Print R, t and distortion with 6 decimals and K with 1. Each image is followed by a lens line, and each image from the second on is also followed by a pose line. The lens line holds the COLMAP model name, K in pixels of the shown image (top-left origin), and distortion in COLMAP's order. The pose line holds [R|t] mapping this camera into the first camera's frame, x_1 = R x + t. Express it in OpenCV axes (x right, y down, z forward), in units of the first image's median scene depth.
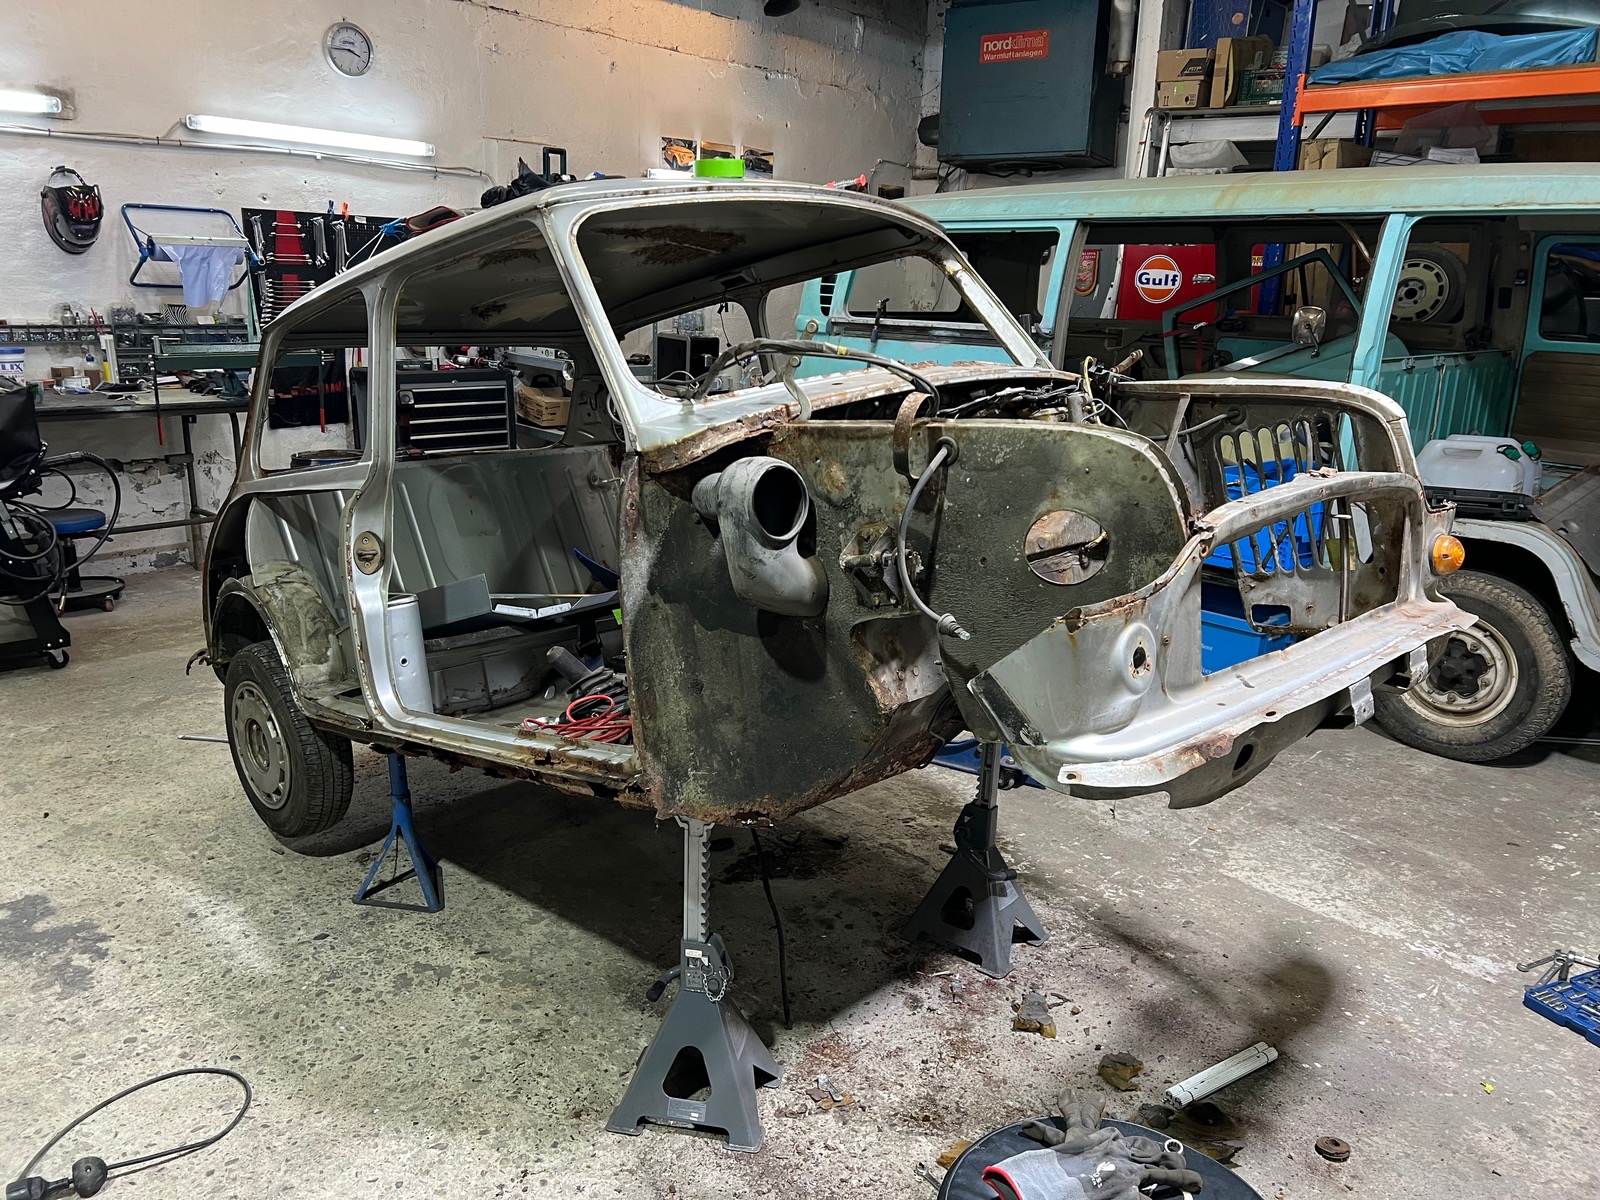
lens RADIAL K [[1201.0, 0, 798.2], [0, 1201.0, 596.0], [0, 0, 1]] dist [0.051766, -0.052332]
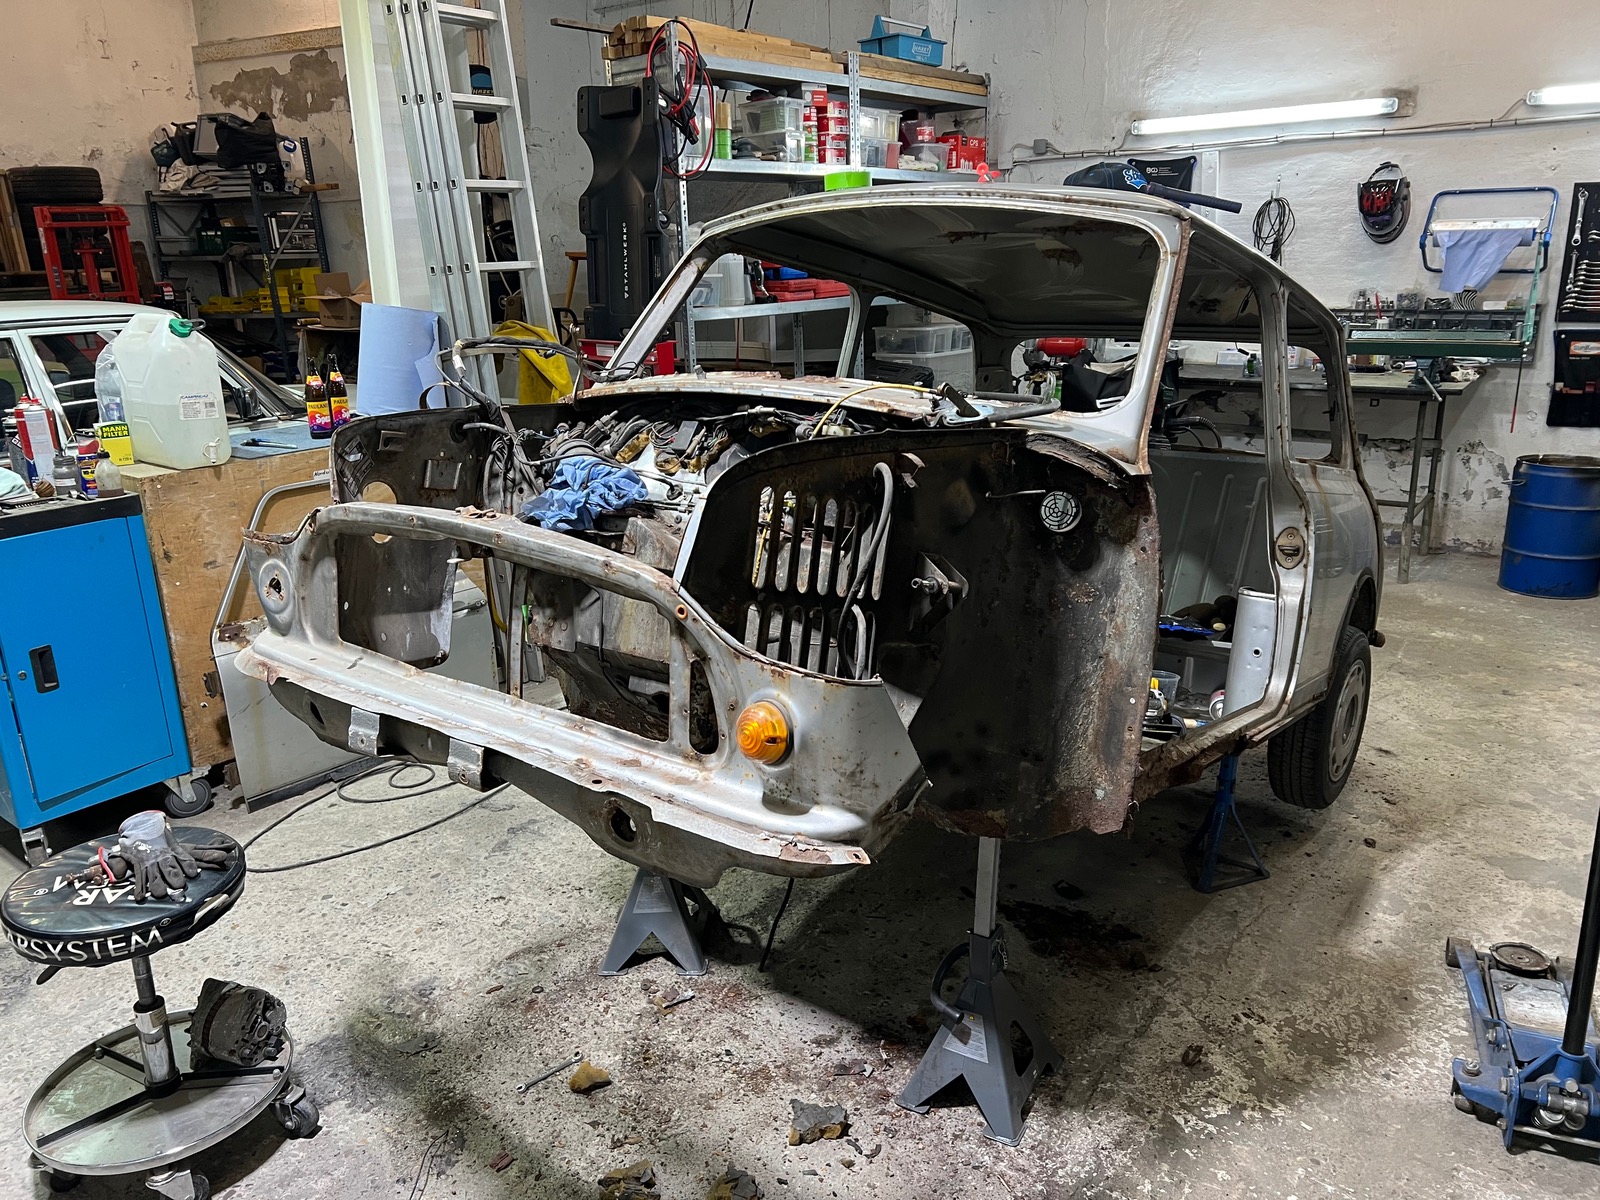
lens RADIAL K [[1201.0, 0, 800.1], [0, 1201.0, 594.5], [0, 0, 1]] dist [0.051766, -0.052332]
pose [[0.142838, 0.247486, -0.958305, 0.618501], [-0.226690, 0.950675, 0.211727, -0.132976], [0.963436, 0.186996, 0.191895, 0.490574]]
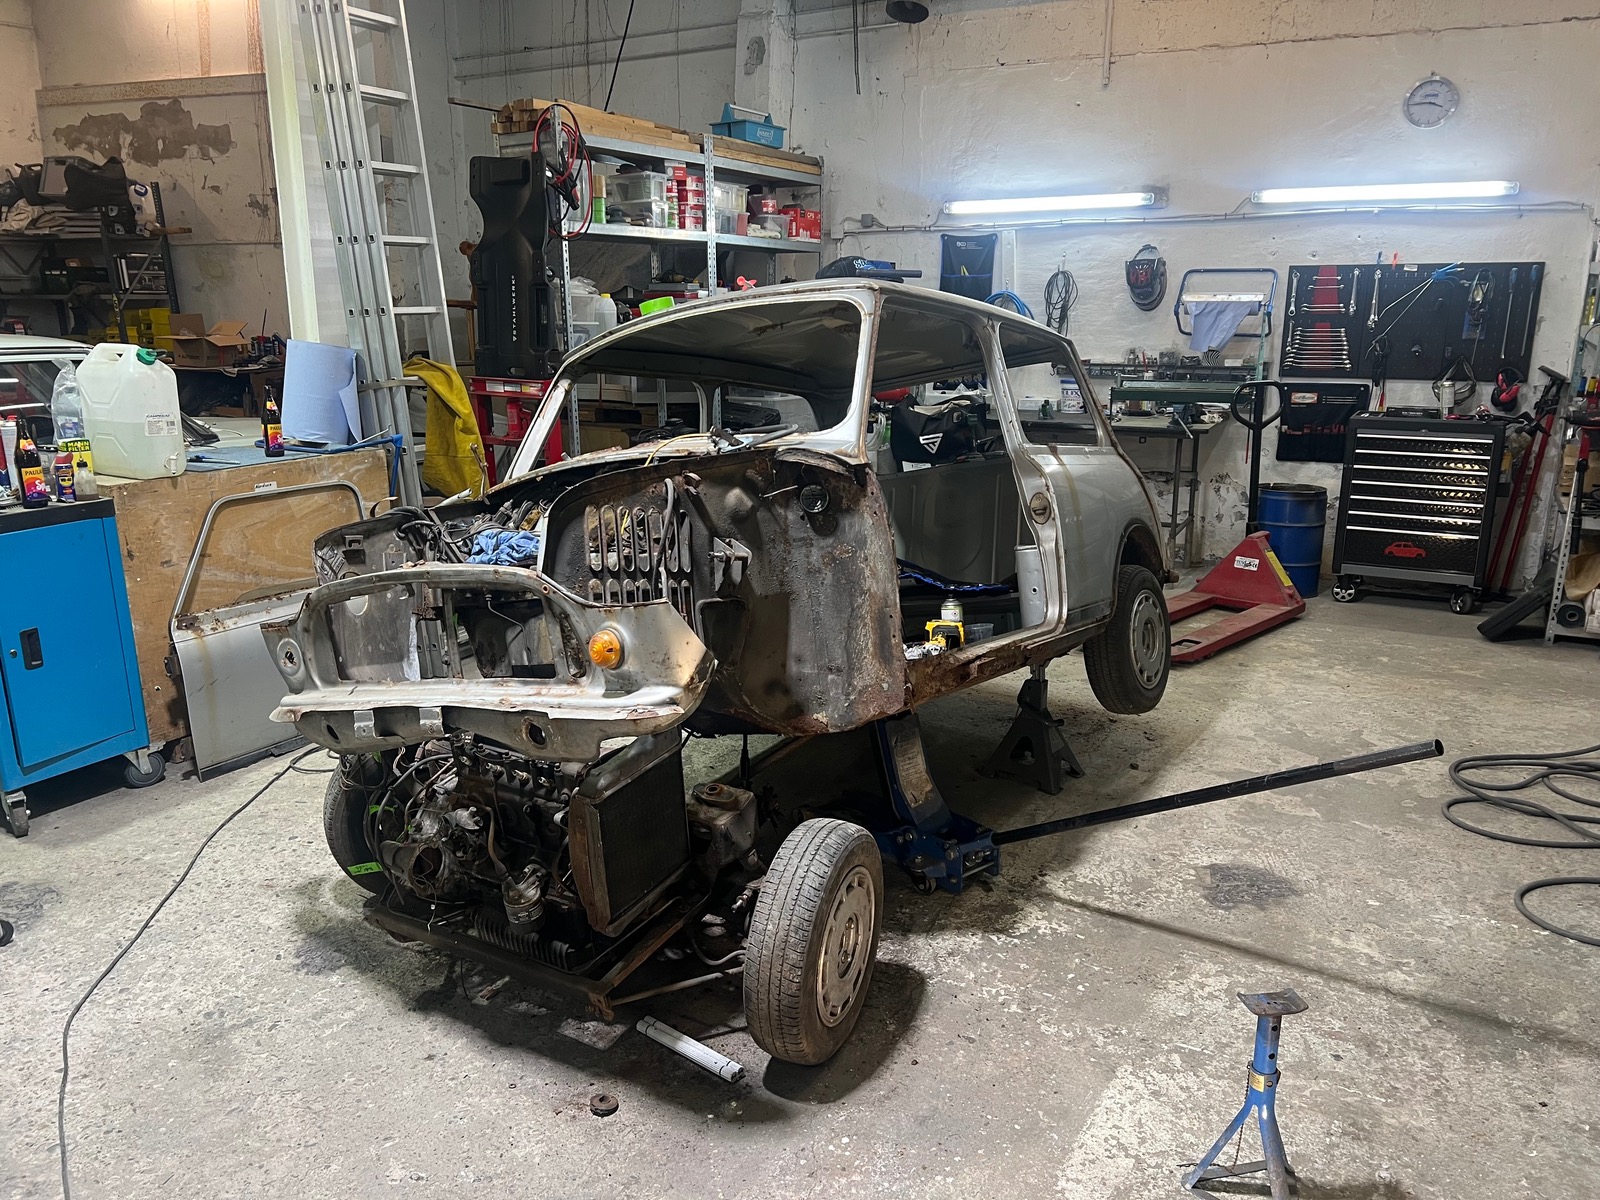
lens RADIAL K [[1201.0, 0, 807.3], [0, 1201.0, 599.4], [0, 0, 1]] dist [0.051766, -0.052332]
pose [[0.286133, 0.206843, -0.935598, 0.813511], [-0.238232, 0.961119, 0.139627, -0.106810], [0.928102, 0.182938, 0.324285, 0.411355]]
